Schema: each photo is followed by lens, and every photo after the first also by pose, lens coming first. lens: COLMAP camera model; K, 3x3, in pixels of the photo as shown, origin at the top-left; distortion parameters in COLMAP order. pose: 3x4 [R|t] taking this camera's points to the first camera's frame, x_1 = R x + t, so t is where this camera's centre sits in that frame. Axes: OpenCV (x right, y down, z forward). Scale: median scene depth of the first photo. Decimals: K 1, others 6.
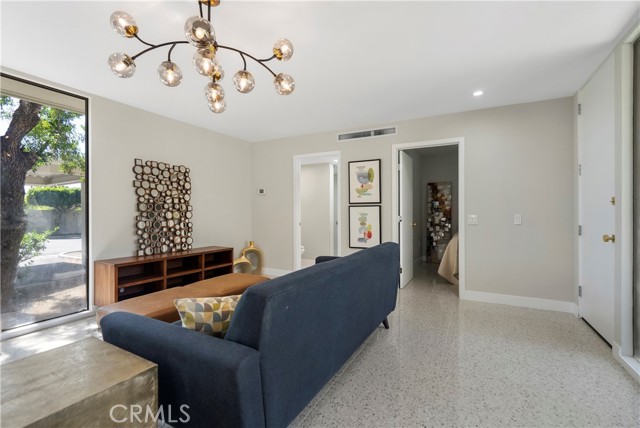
lens RADIAL K [[295.8, 0, 319.5], [0, 295.8, 212.7], [0, 0, 1]] dist [0.001657, -0.000542]
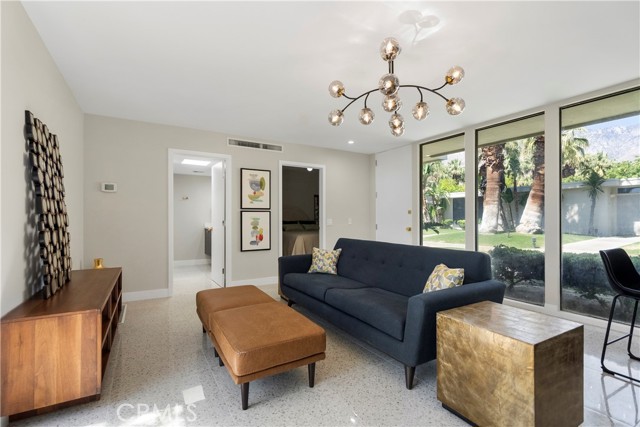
lens RADIAL K [[295.8, 0, 319.6], [0, 295.8, 219.7], [0, 0, 1]] dist [0.001657, -0.000542]
pose [[0.510867, -0.004665, 0.859647, -0.666274], [0.002159, 0.999989, 0.004143, 0.004290], [-0.859657, -0.000261, 0.510871, 0.244116]]
